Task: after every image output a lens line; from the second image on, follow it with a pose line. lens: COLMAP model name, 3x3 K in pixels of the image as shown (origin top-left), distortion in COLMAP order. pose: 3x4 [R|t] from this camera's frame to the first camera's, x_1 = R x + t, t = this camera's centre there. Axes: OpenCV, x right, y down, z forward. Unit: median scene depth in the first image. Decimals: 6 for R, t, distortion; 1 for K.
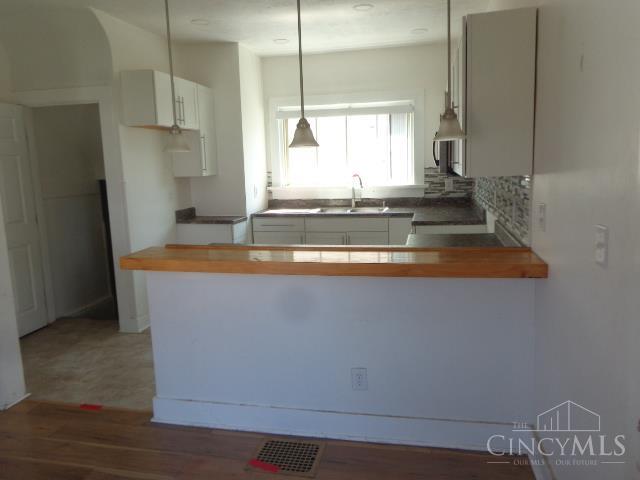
lens RADIAL K [[479.4, 0, 320.6], [0, 479.4, 239.1], [0, 0, 1]] dist [-0.000614, 0.003145]
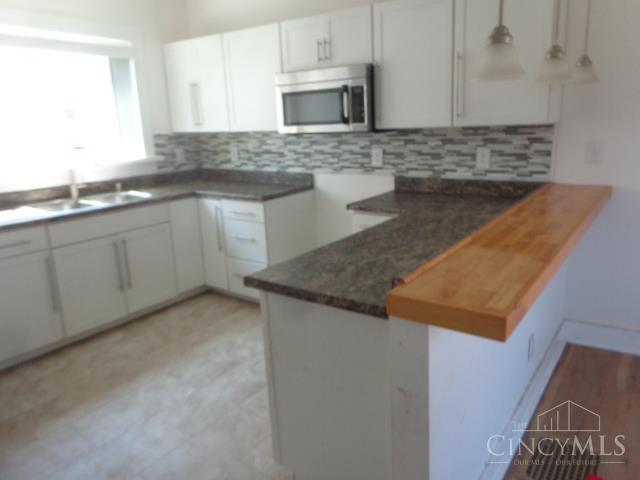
lens RADIAL K [[479.4, 0, 319.7], [0, 479.4, 238.3], [0, 0, 1]] dist [-0.000614, 0.003145]
pose [[0.363802, -0.199816, 0.909792, -0.417236], [0.160756, 0.975534, 0.149973, -0.059291], [-0.917500, 0.091694, 0.387023, 0.471474]]
